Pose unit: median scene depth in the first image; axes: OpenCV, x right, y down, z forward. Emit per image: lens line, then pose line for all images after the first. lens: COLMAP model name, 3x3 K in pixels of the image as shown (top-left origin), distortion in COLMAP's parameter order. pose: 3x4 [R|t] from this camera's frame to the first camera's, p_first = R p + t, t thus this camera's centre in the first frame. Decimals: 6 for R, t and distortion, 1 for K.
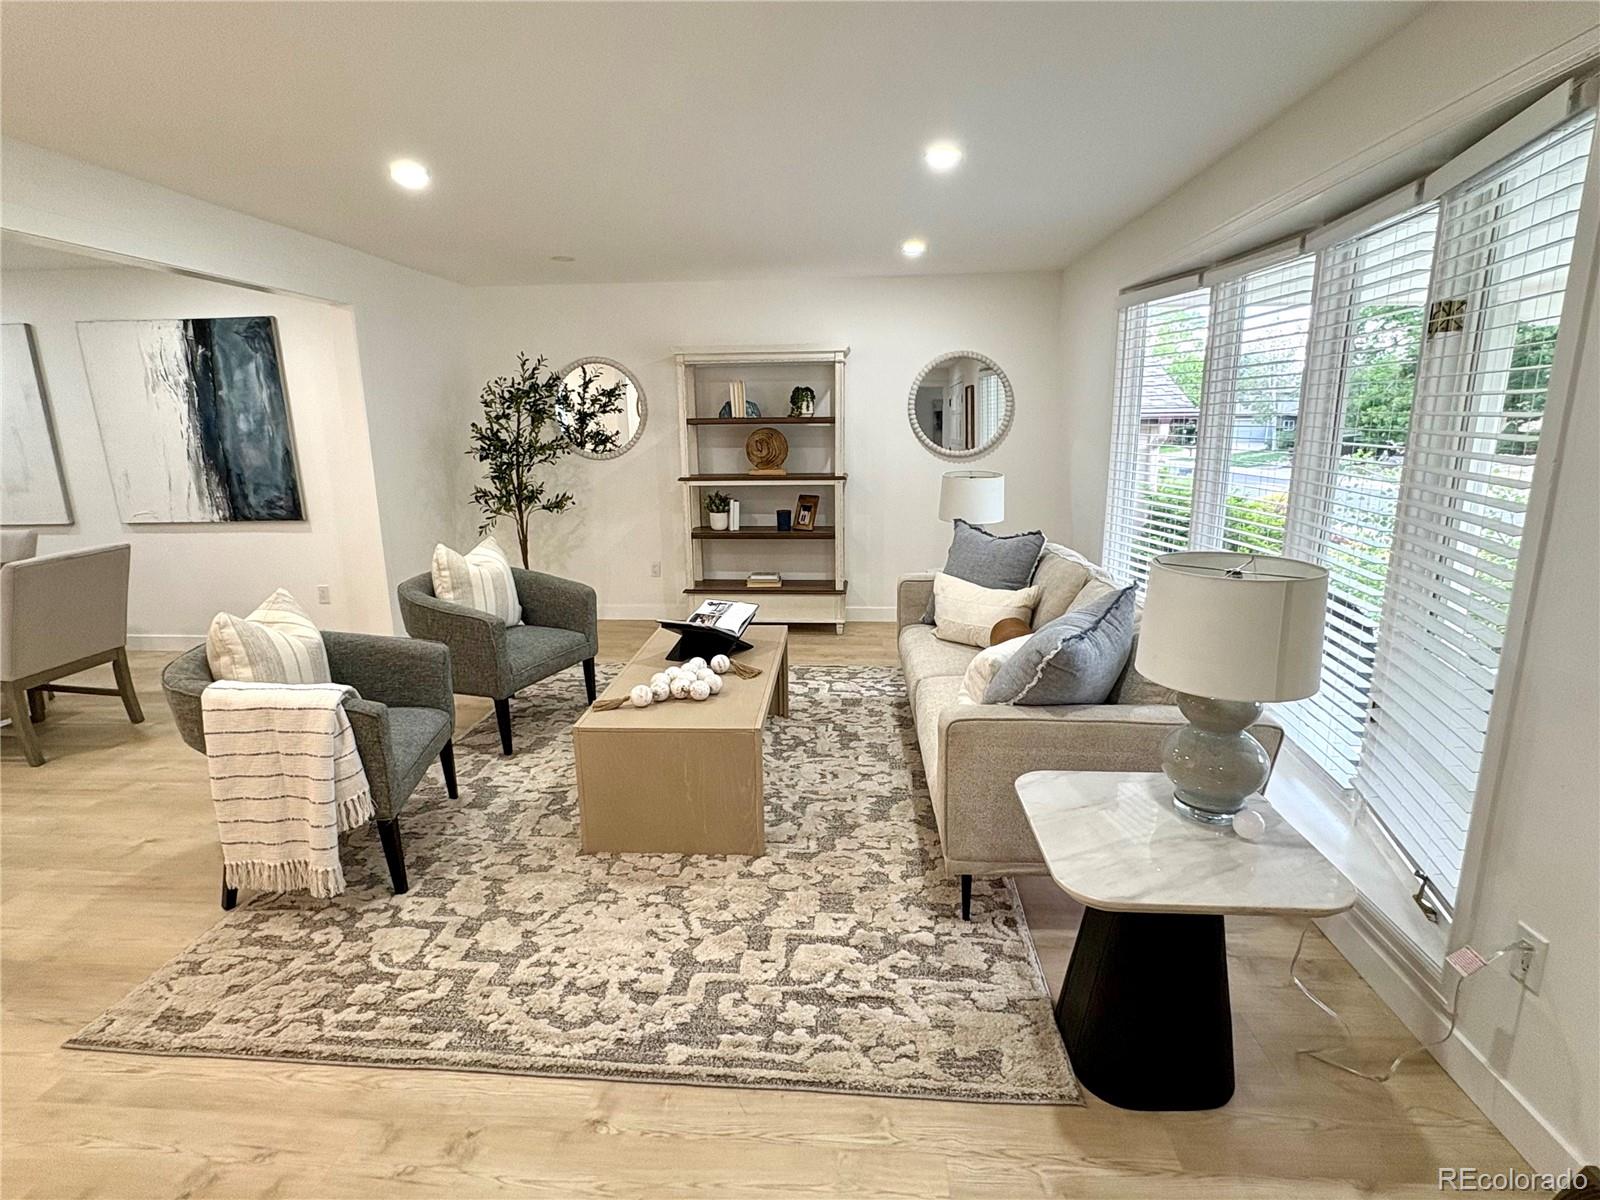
lens RADIAL K [[814.8, 0, 798.4], [0, 814.8, 601.2], [0, 0, 1]] dist [0.004489, -0.001239]
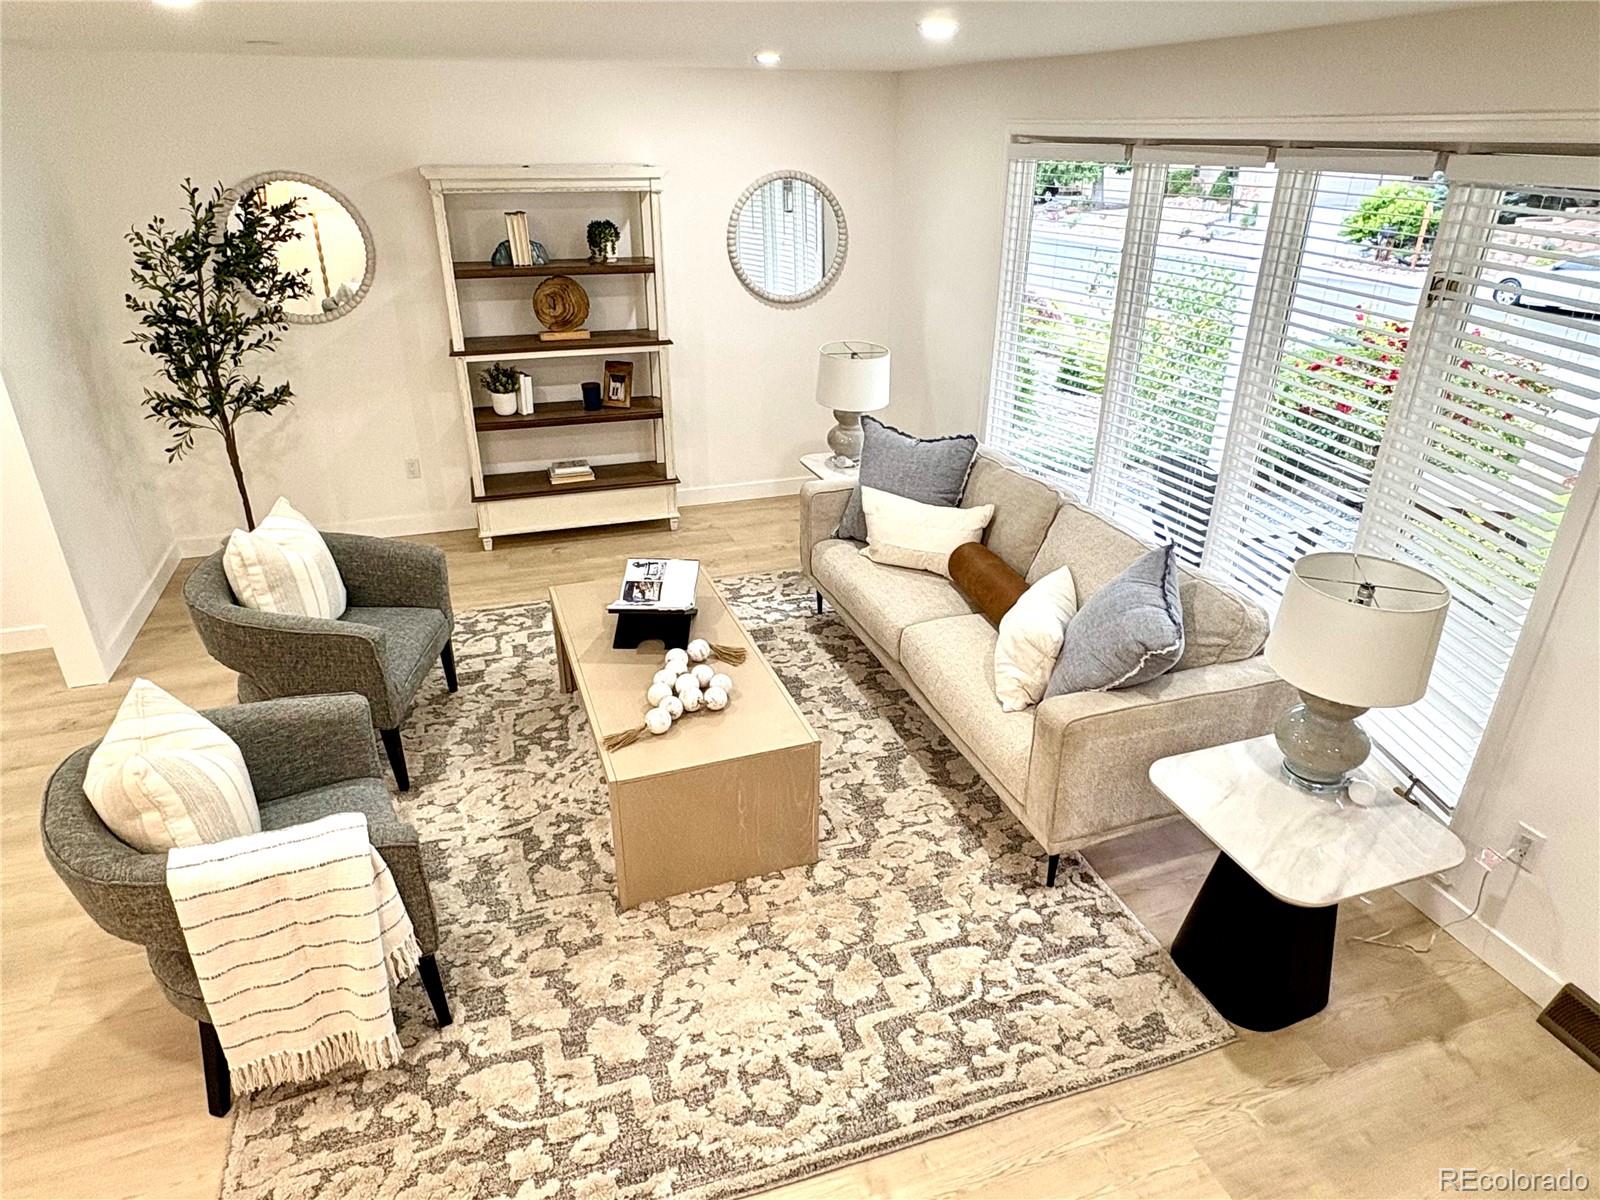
lens RADIAL K [[980.8, 0, 800.8], [0, 980.8, 594.8], [0, 0, 1]] dist [0.002586, 0.001628]
pose [[0.920260, -0.151416, 0.360825, -0.479465], [0.068575, 0.970235, 0.232252, -0.281497], [-0.385252, -0.188989, 0.903252, 0.057963]]
